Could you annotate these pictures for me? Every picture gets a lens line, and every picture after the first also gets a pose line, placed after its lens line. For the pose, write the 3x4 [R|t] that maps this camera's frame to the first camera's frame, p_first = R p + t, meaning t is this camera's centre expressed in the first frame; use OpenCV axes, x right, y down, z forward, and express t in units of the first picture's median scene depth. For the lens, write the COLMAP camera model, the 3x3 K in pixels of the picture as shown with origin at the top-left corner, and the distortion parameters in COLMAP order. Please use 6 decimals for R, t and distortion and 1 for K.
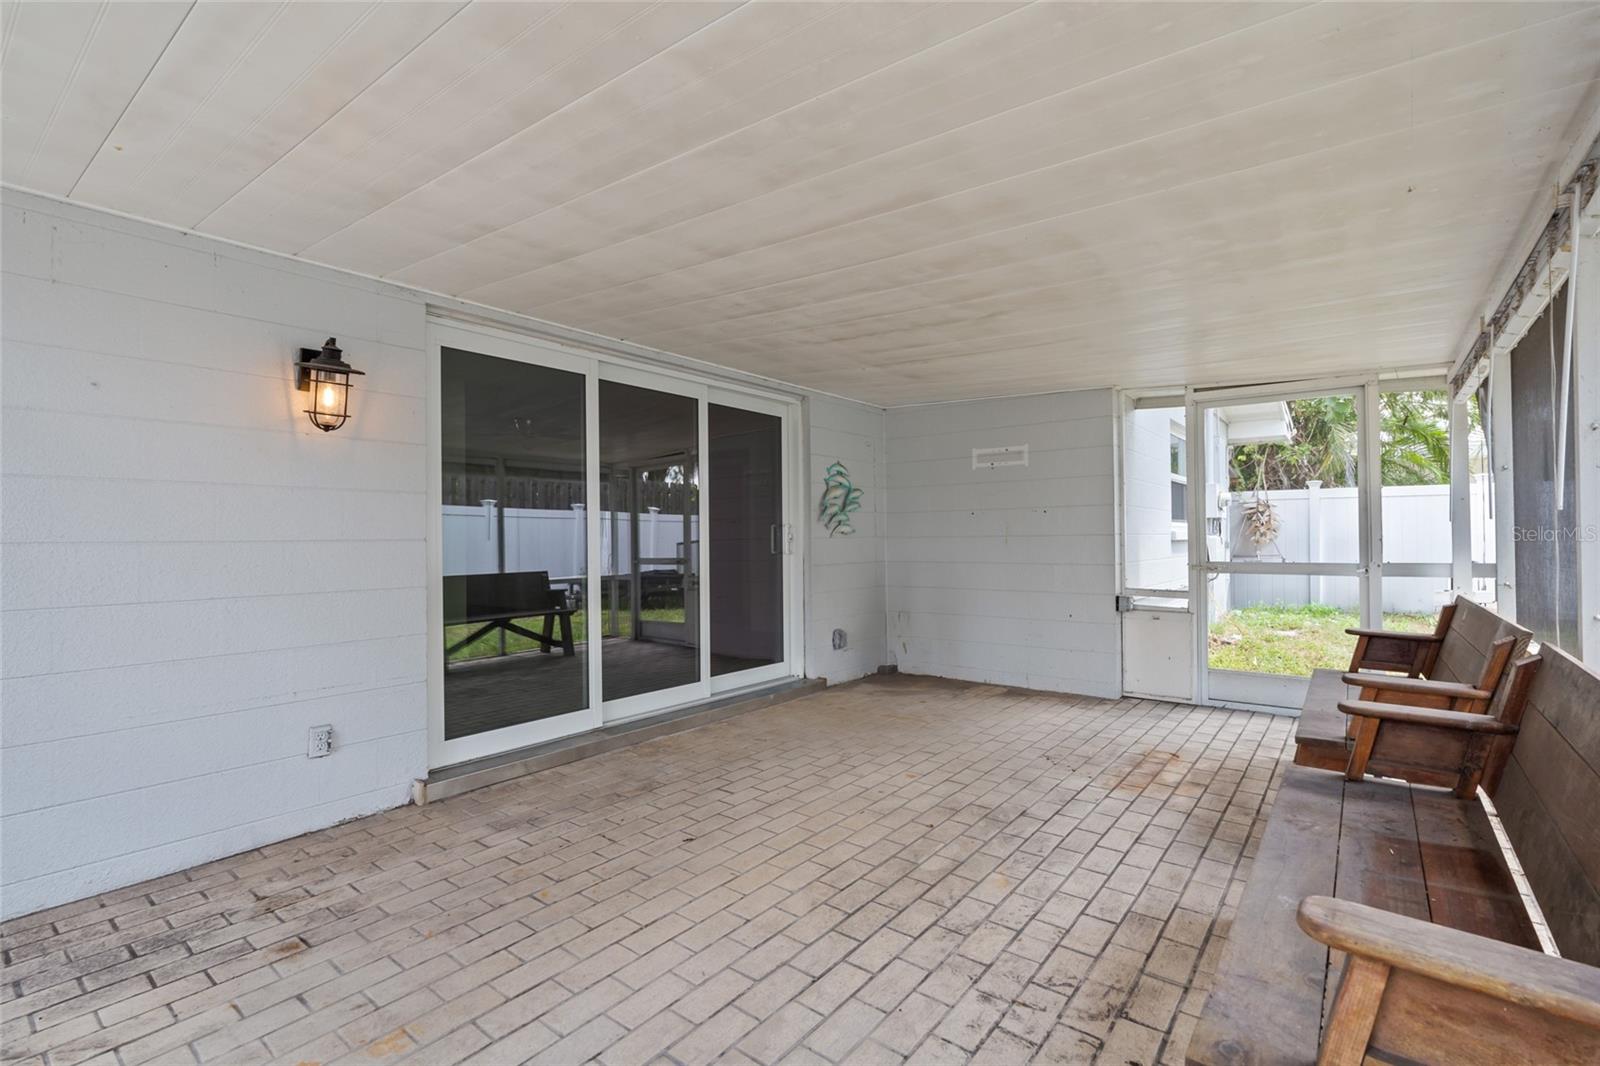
lens RADIAL K [[733.2, 0, 800.0], [0, 733.2, 525.3], [0, 0, 1]] dist [-0.011132, 0.000756]
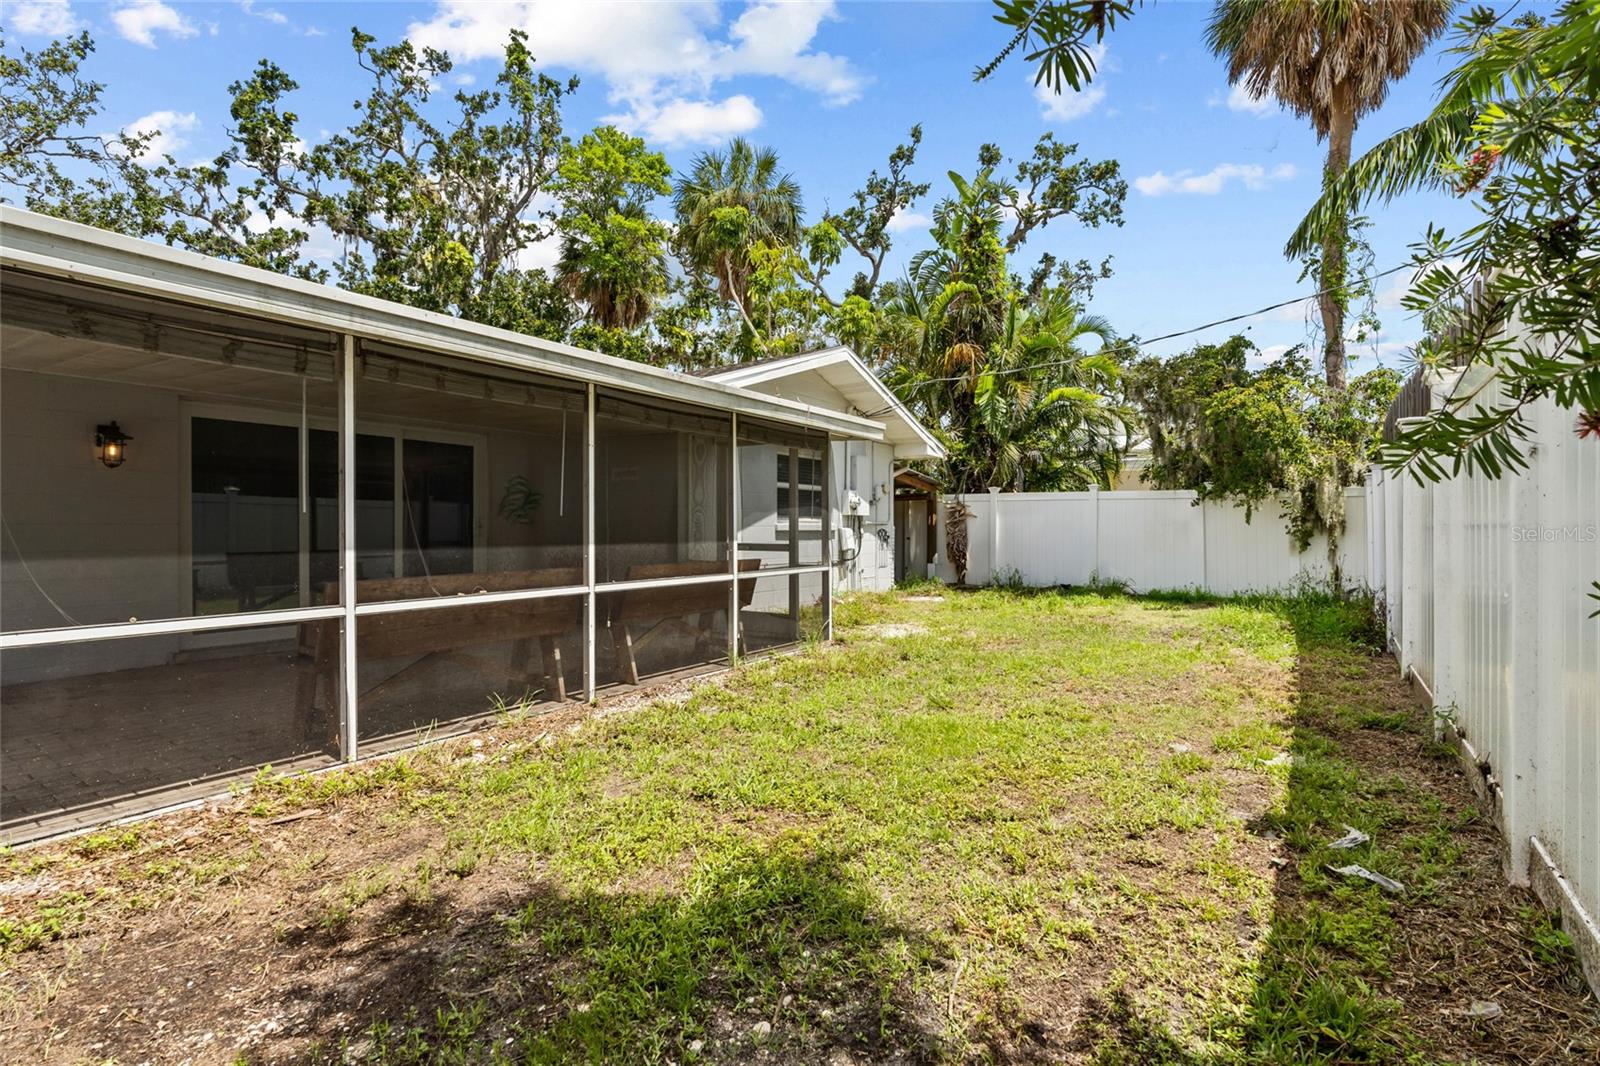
lens RADIAL K [[733.2, 0, 810.5], [0, 733.2, 529.4], [0, 0, 1]] dist [-0.011132, 0.000756]
pose [[0.997578, 0.002968, 0.069489, 1.027905], [-0.003676, 0.999942, 0.010075, 0.011900], [-0.069455, -0.010306, 0.997532, -1.023186]]
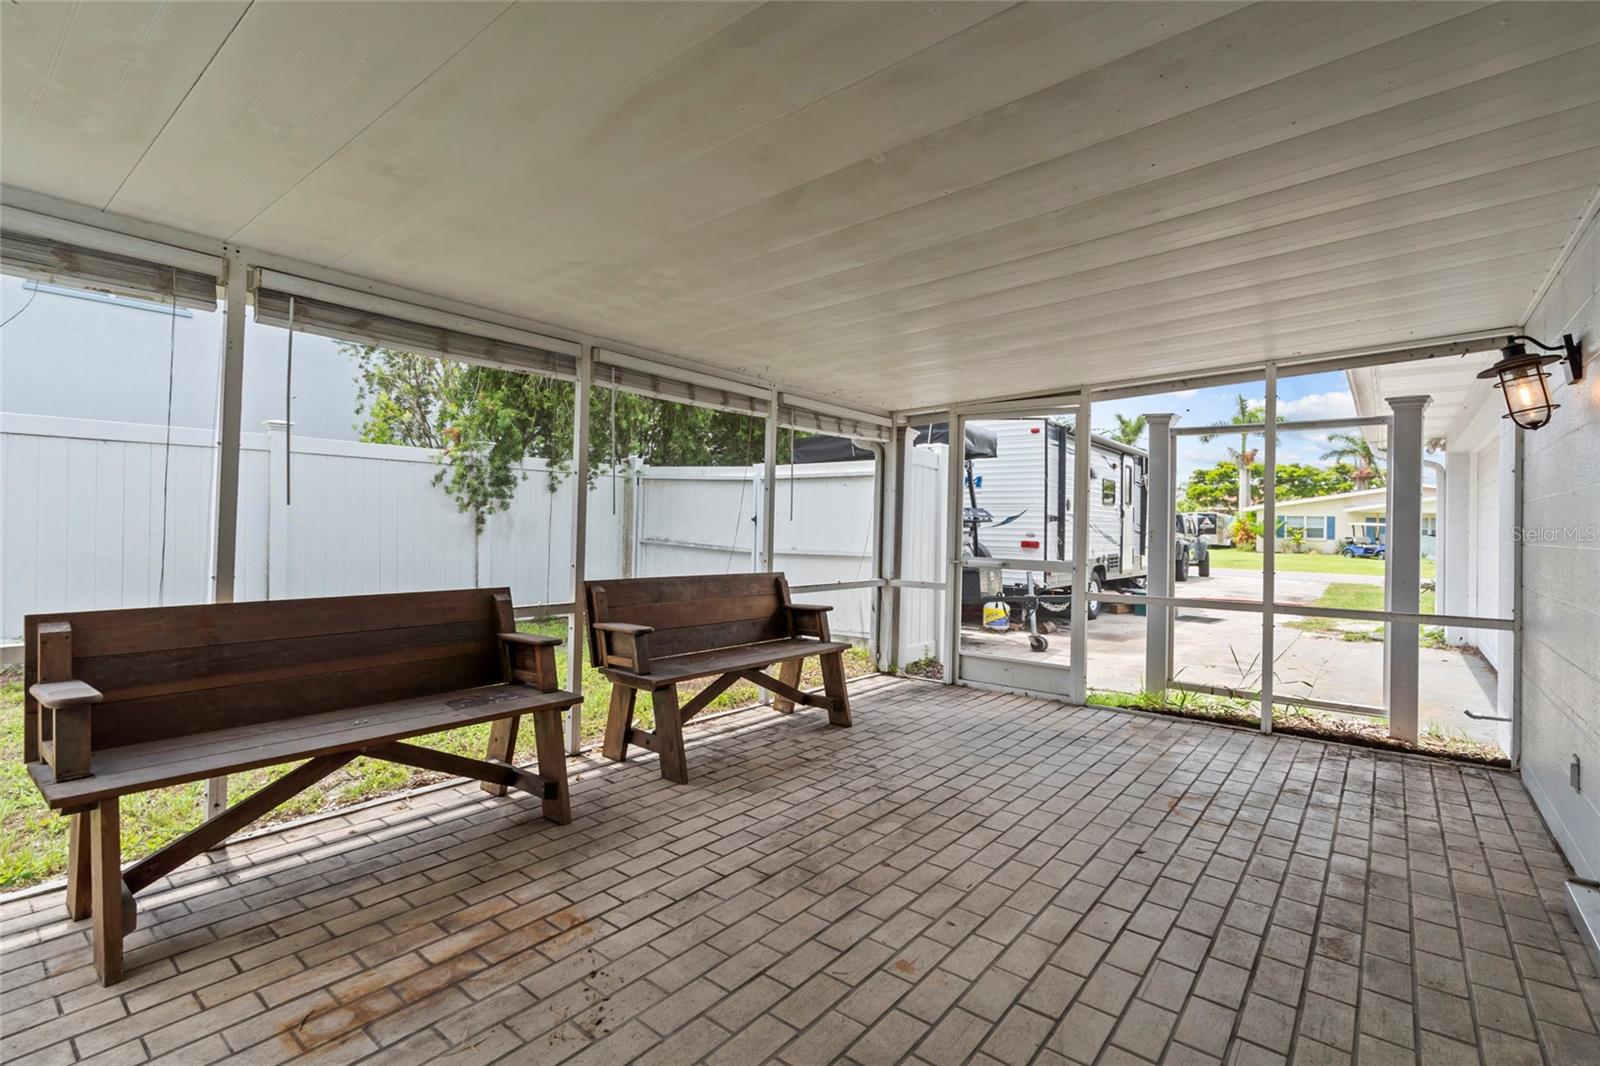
lens RADIAL K [[733.2, 0, 790.4], [0, 733.2, 527.2], [0, 0, 1]] dist [-0.011132, 0.000756]
pose [[-0.999671, -0.013658, 0.021729, 0.266546], [-0.013989, 0.999787, -0.015178, 0.023409], [-0.021517, -0.015477, -0.999649, 1.799959]]
